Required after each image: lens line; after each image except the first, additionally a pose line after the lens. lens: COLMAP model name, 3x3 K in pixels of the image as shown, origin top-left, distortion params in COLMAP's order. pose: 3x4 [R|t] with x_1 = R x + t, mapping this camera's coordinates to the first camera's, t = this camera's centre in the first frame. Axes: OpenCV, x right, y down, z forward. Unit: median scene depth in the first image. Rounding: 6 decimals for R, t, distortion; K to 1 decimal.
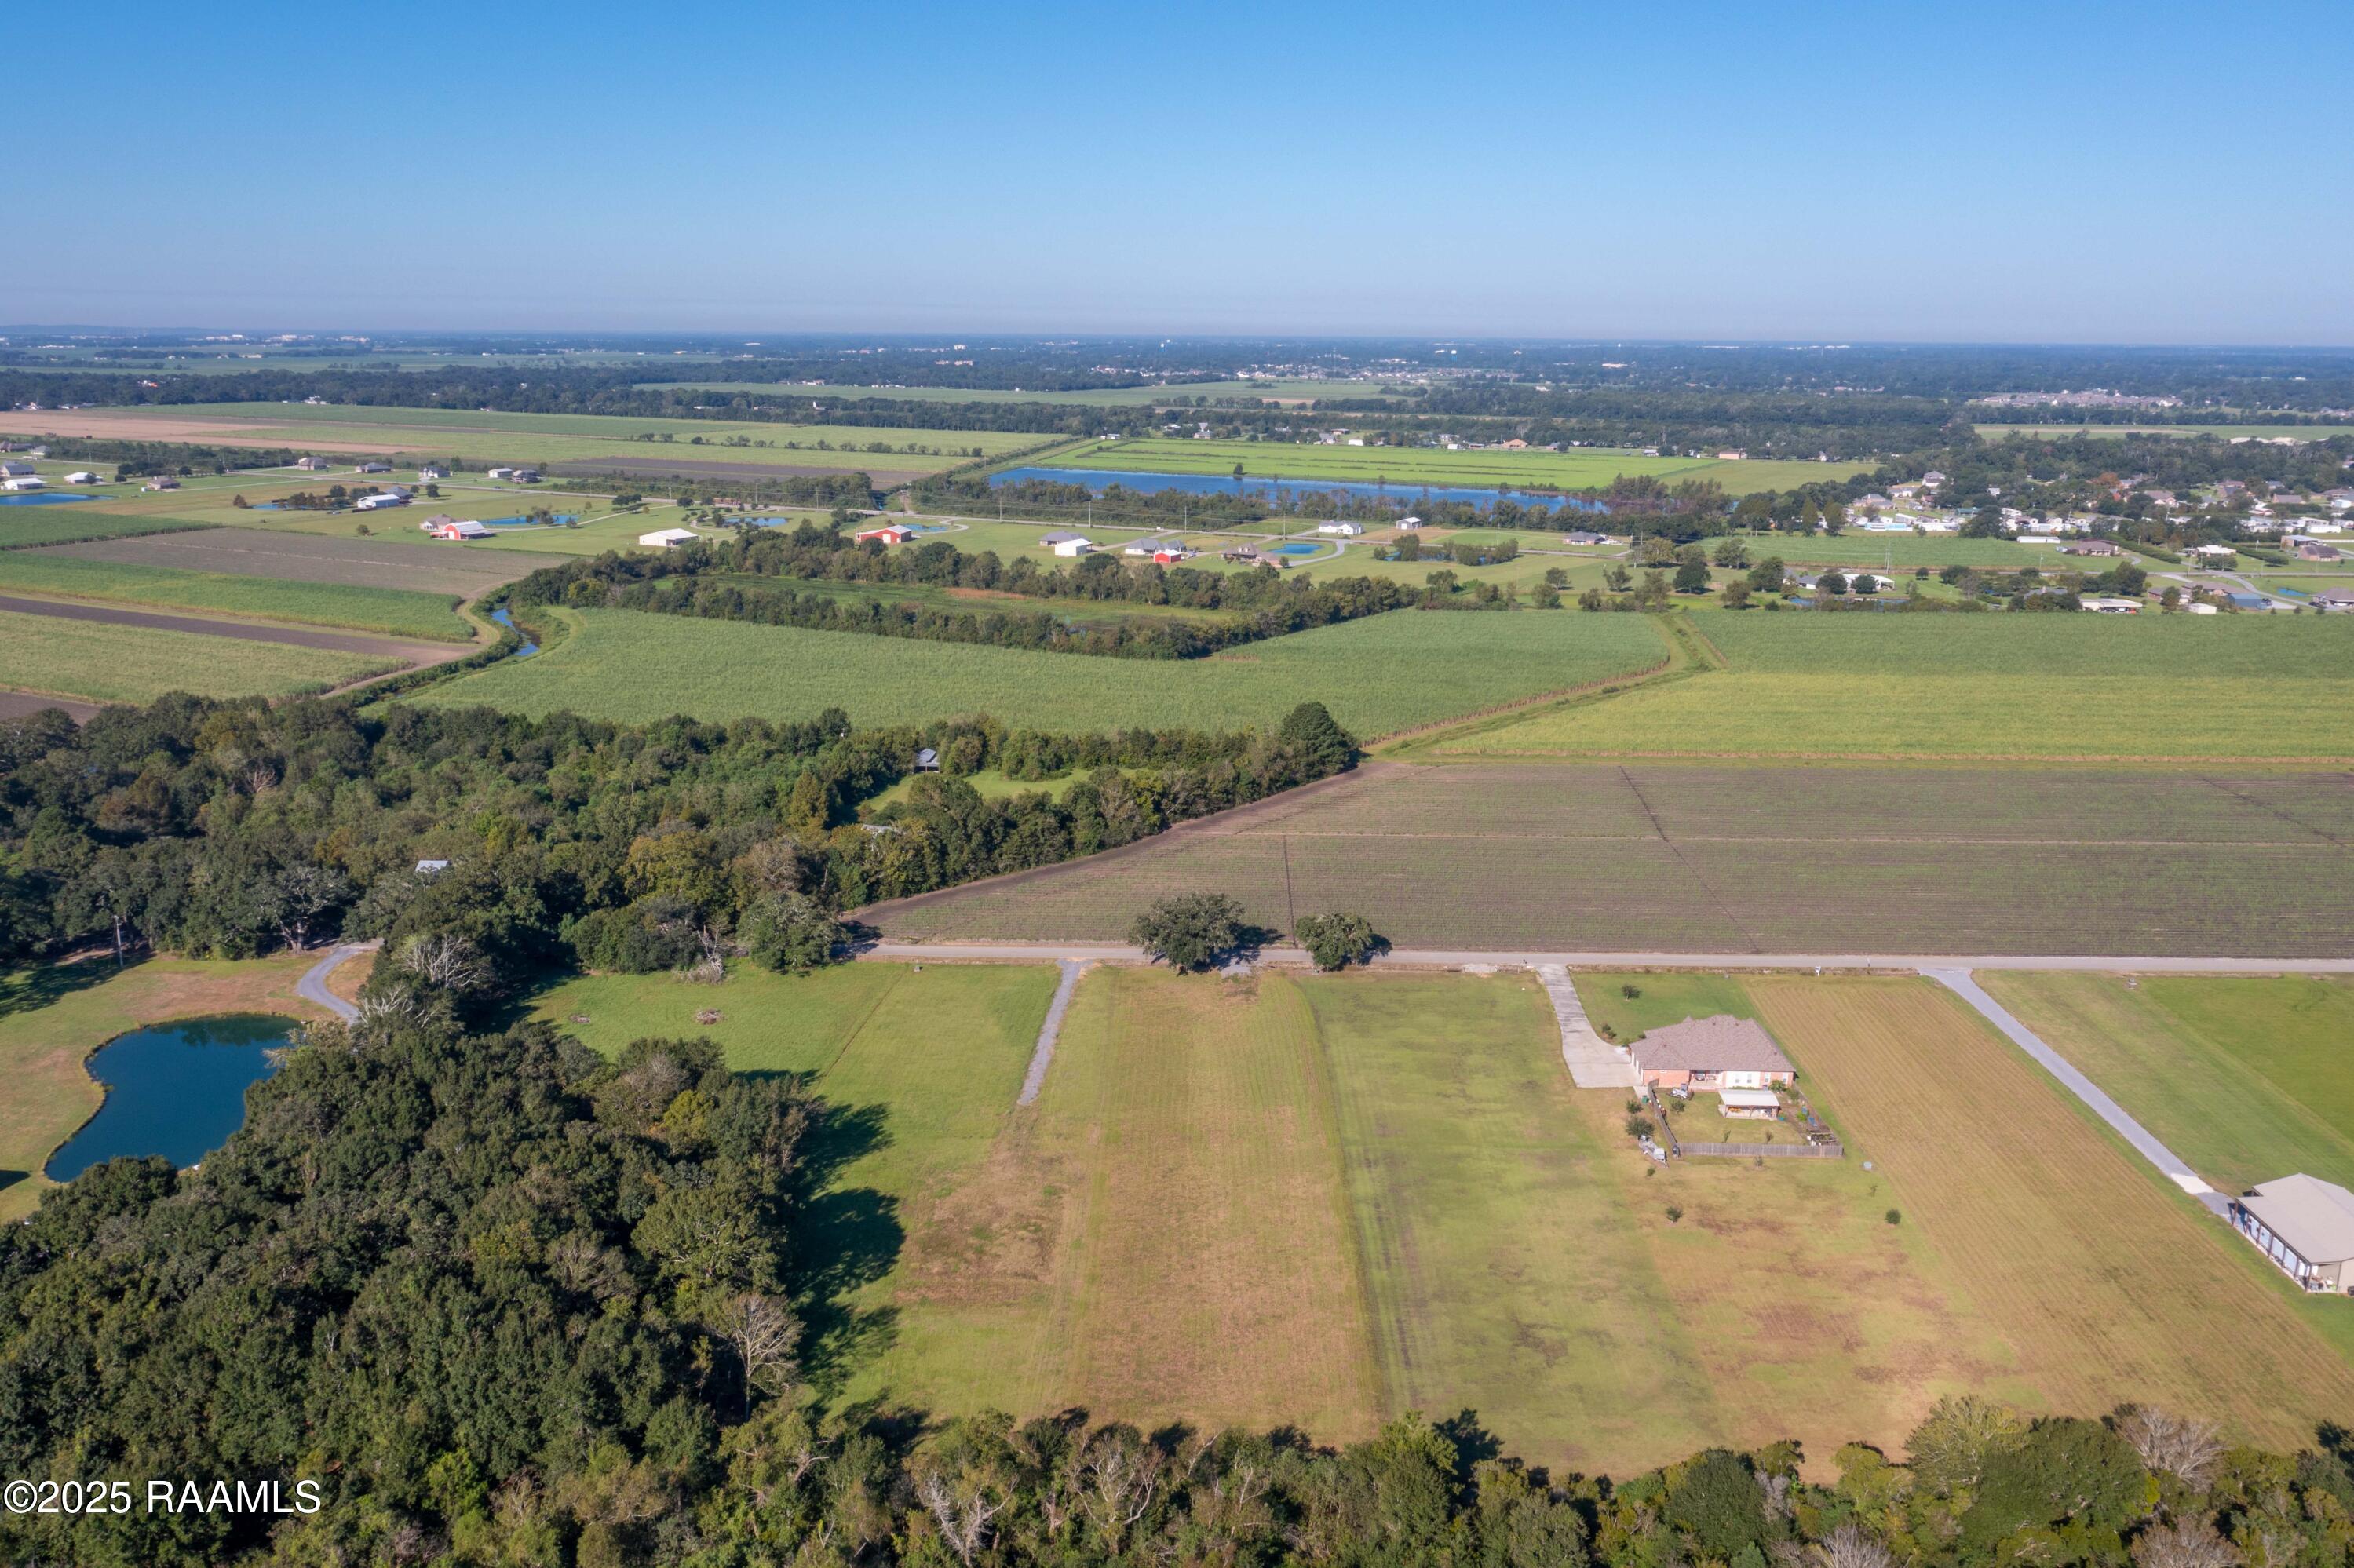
lens RADIAL K [[1866.5, 0, 1179.1], [0, 1866.5, 780.9], [0, 0, 1]] dist [-0.007915, 0.004299]
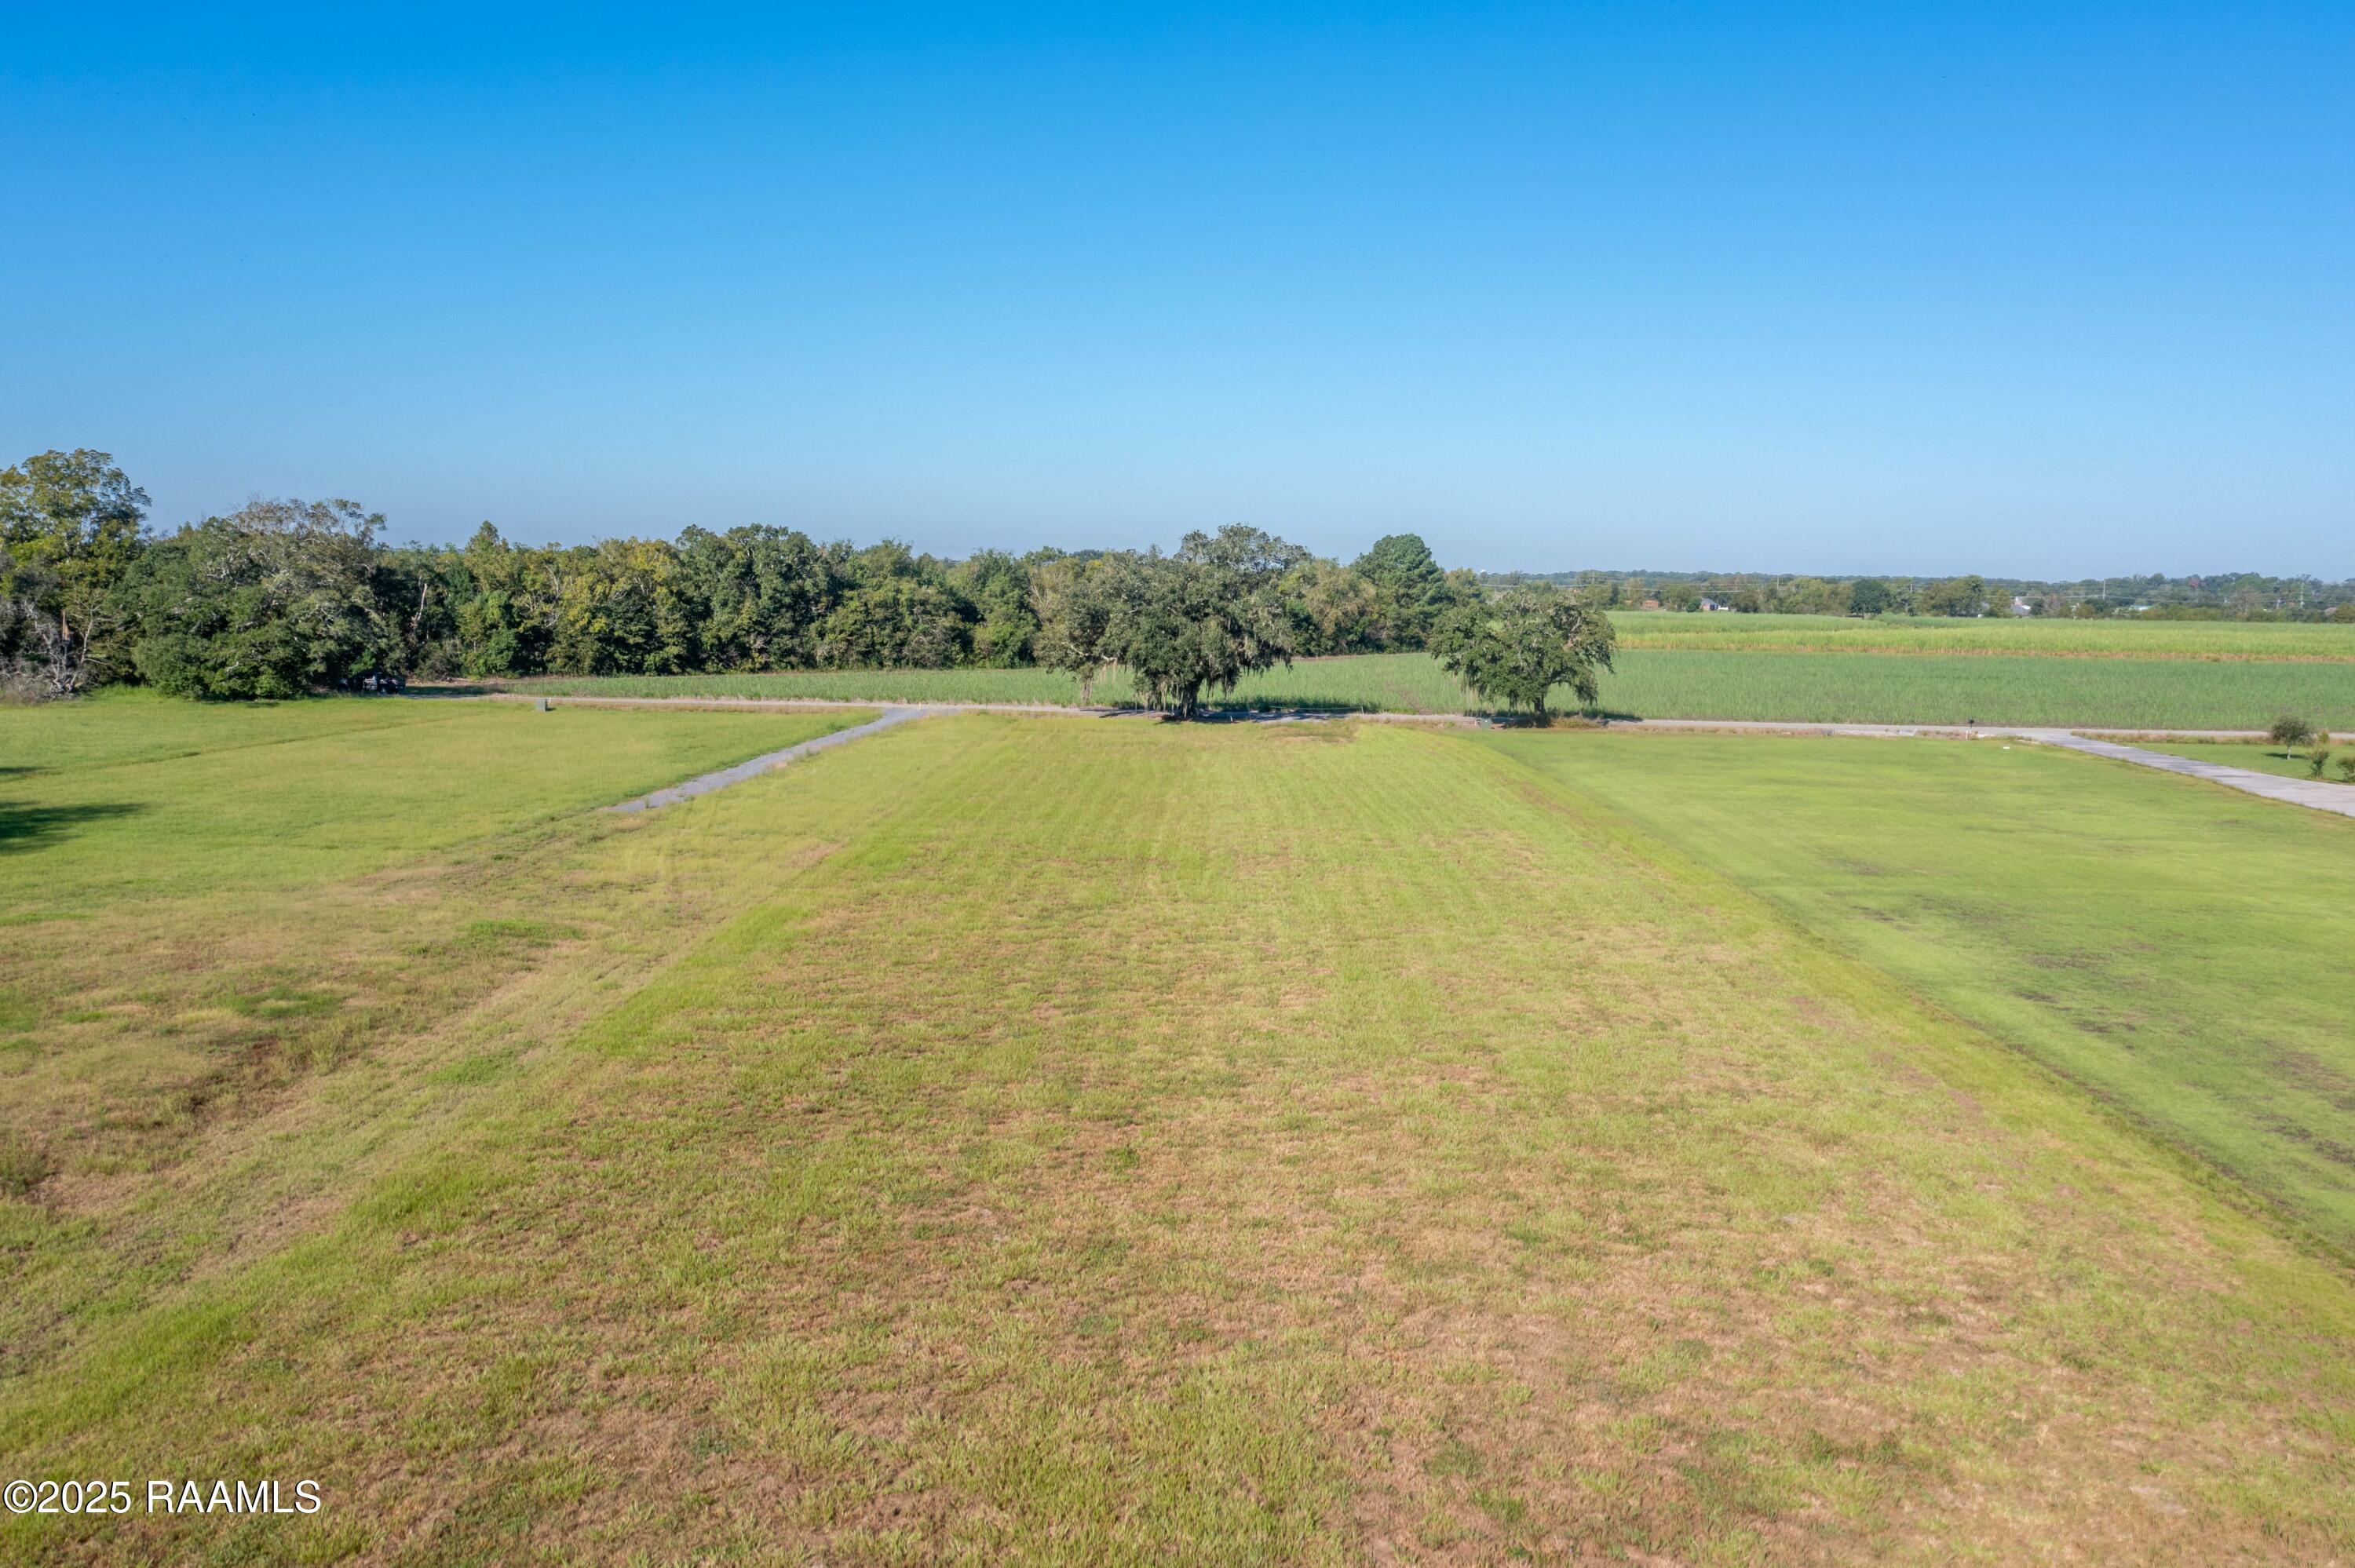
lens RADIAL K [[1867.2, 0, 1168.3], [0, 1867.2, 781.4], [0, 0, 1]] dist [-0.007915, 0.004299]
pose [[0.999839, 0.003767, -0.017533, 0.008219], [-0.006164, 0.990309, -0.138743, 0.154815], [0.016841, 0.138828, 0.990173, 0.520660]]
